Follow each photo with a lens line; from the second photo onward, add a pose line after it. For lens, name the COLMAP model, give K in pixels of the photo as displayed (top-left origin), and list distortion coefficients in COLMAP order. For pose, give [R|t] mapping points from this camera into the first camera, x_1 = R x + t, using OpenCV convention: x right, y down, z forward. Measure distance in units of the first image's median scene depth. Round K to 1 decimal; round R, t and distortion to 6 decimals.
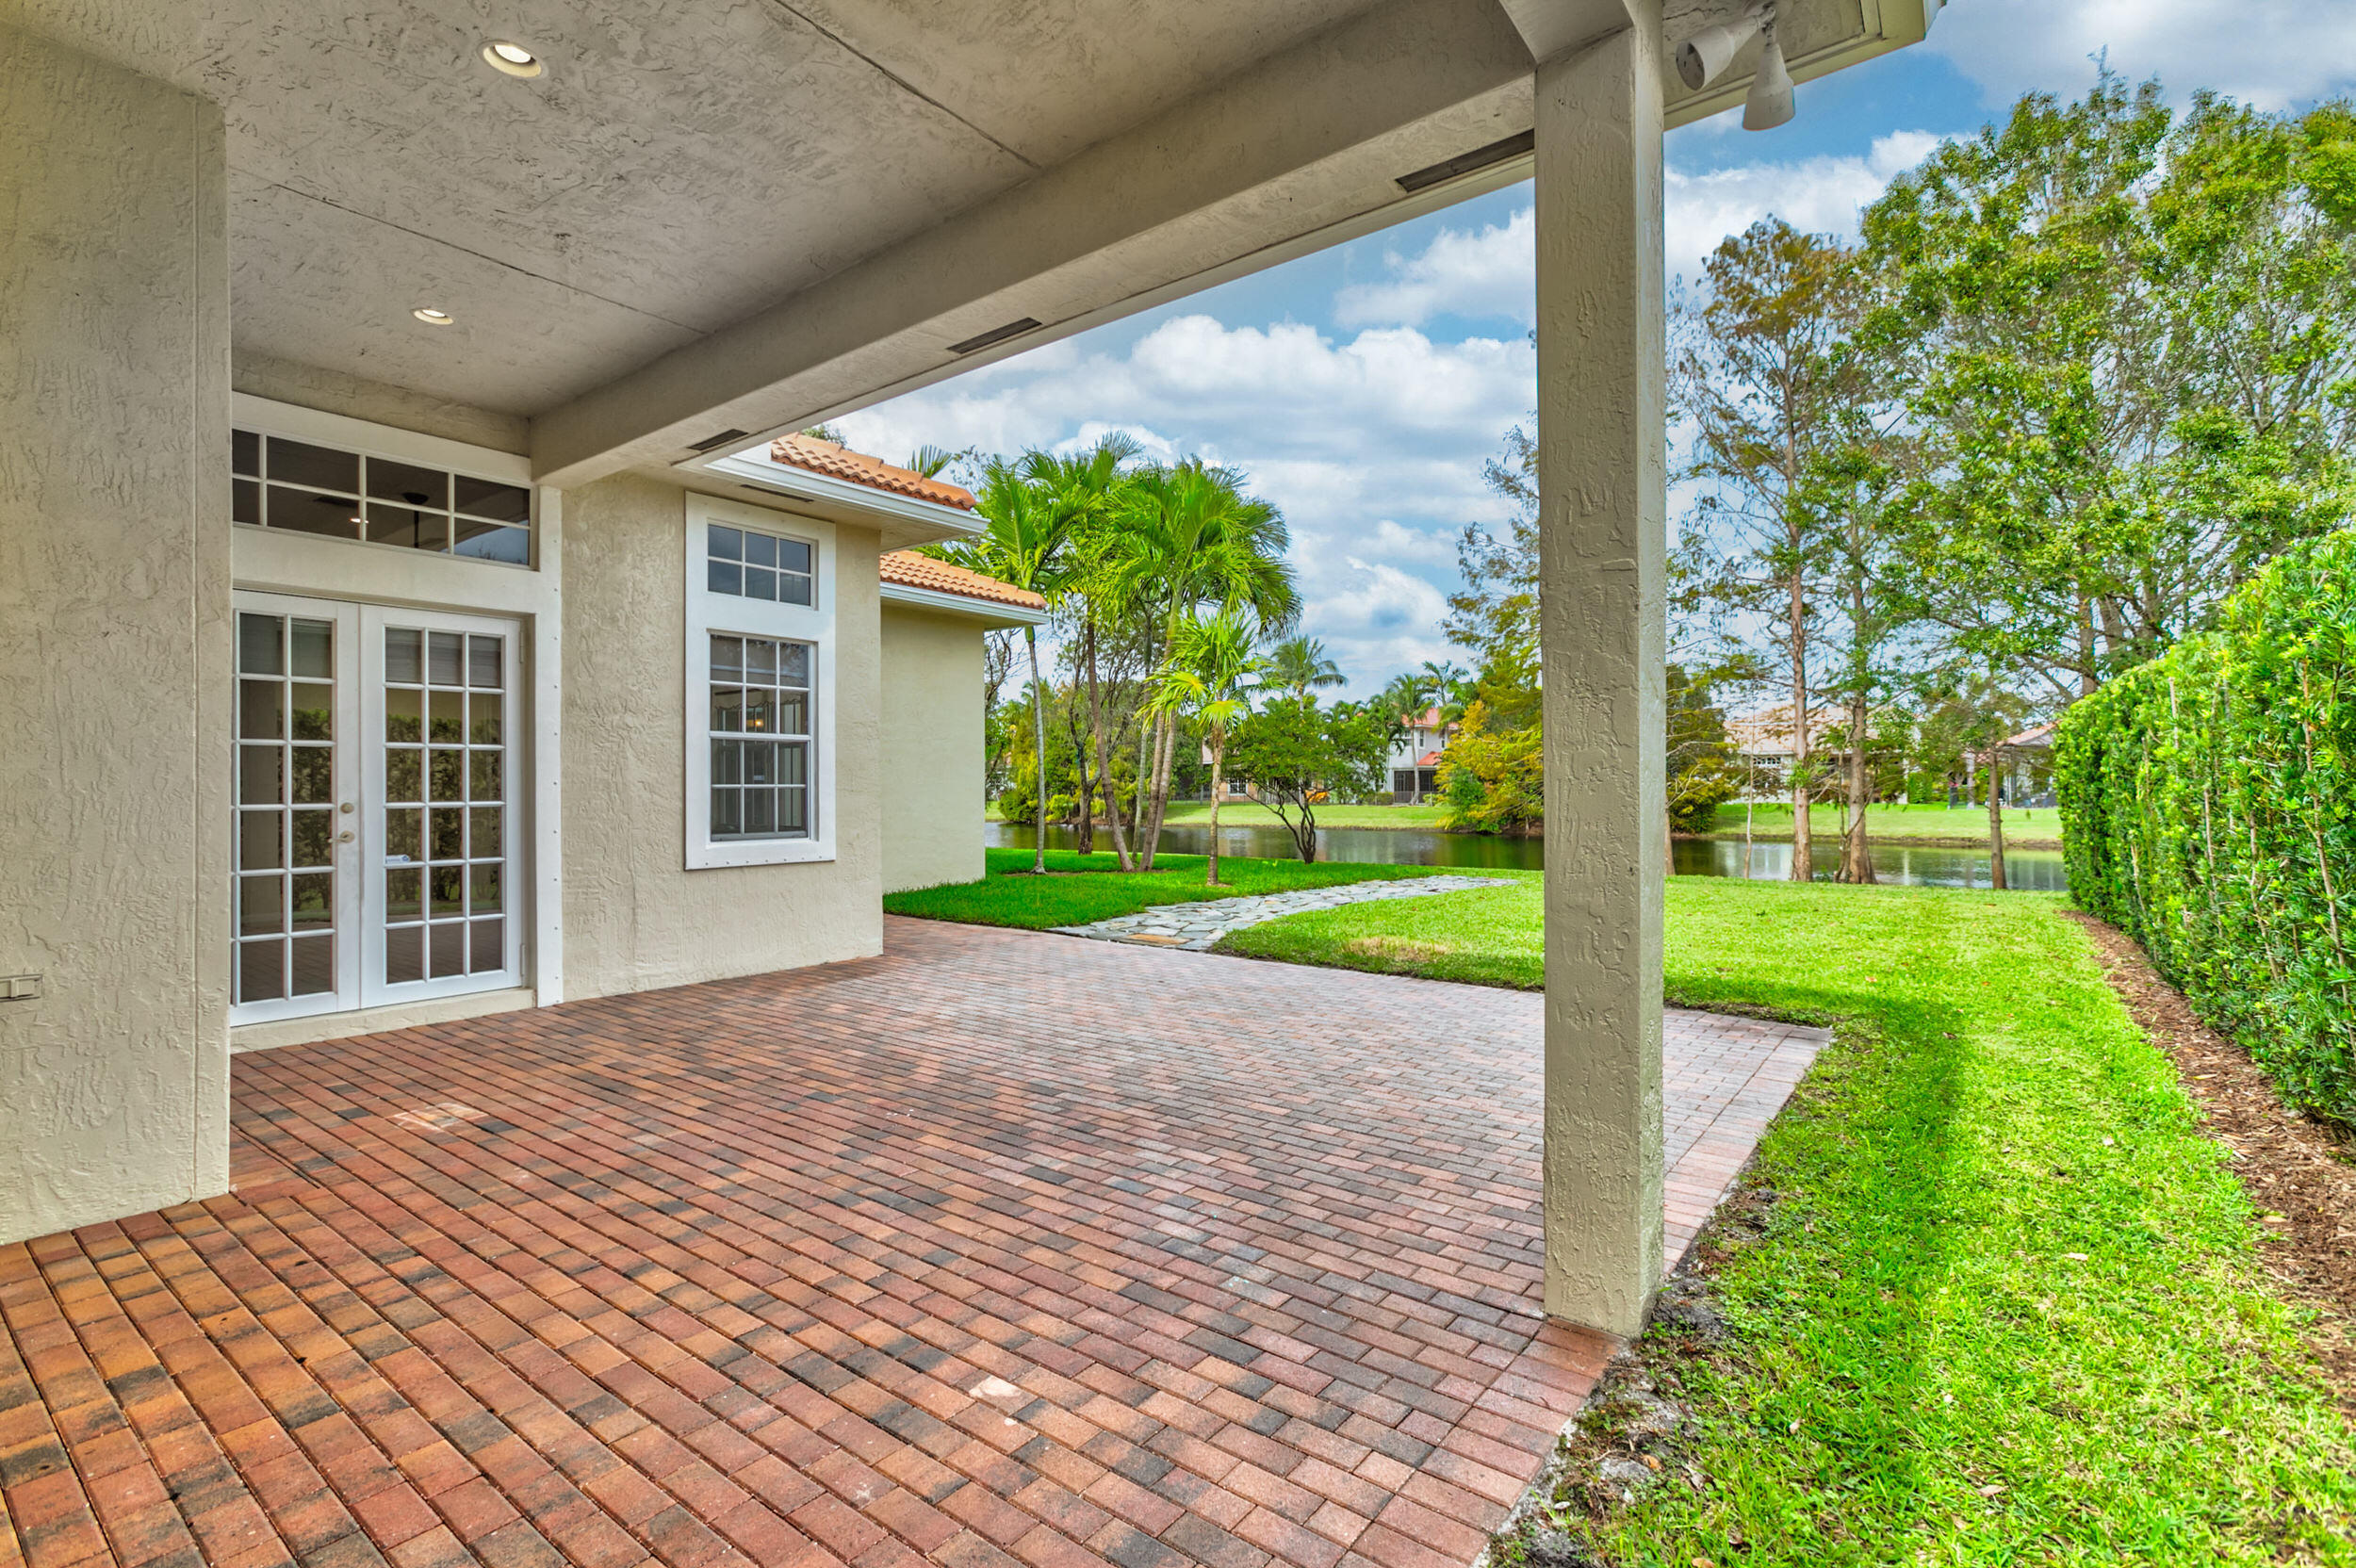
lens RADIAL K [[1062.8, 0, 1178.7], [0, 1062.8, 779.9], [0, 0, 1]] dist [-0.018131, 0.018506]
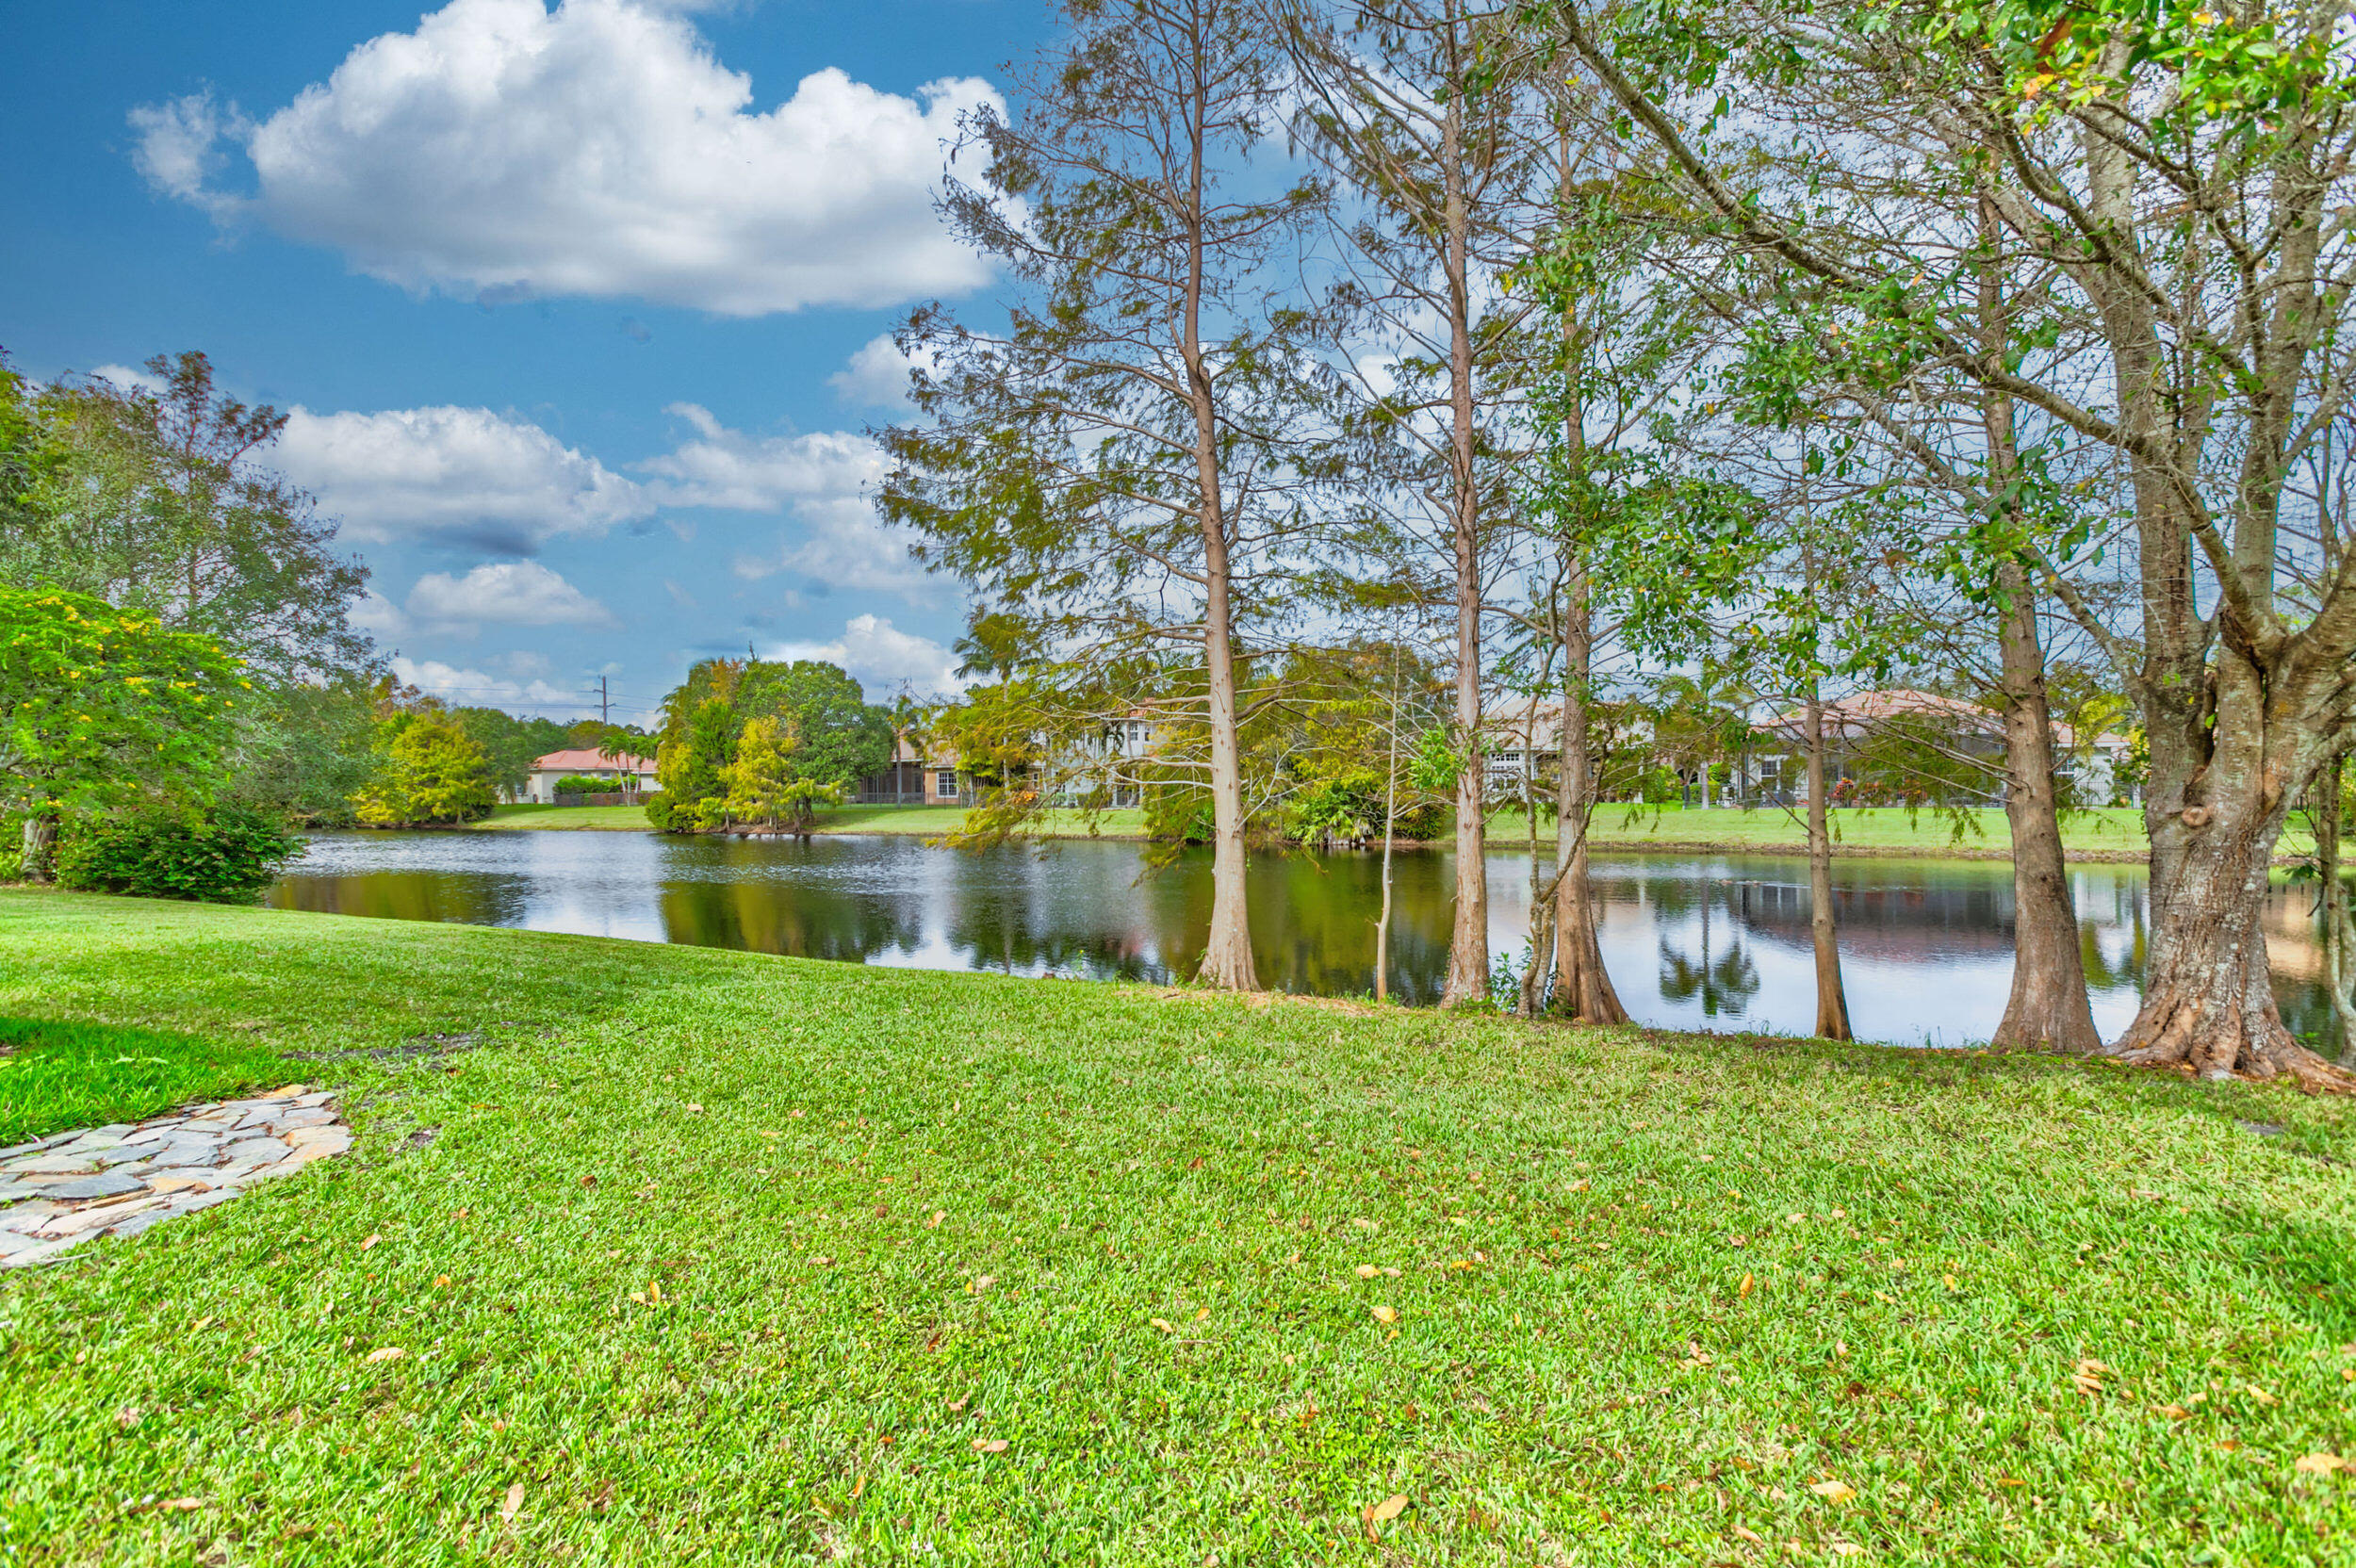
lens RADIAL K [[1062.8, 0, 1178.7], [0, 1062.8, 779.9], [0, 0, 1]] dist [-0.018131, 0.018506]
pose [[0.981253, -0.002579, 0.192707, 1.172101], [0.002616, 0.999997, 0.000063, 0.008532], [-0.192707, 0.000442, 0.981256, 1.768263]]
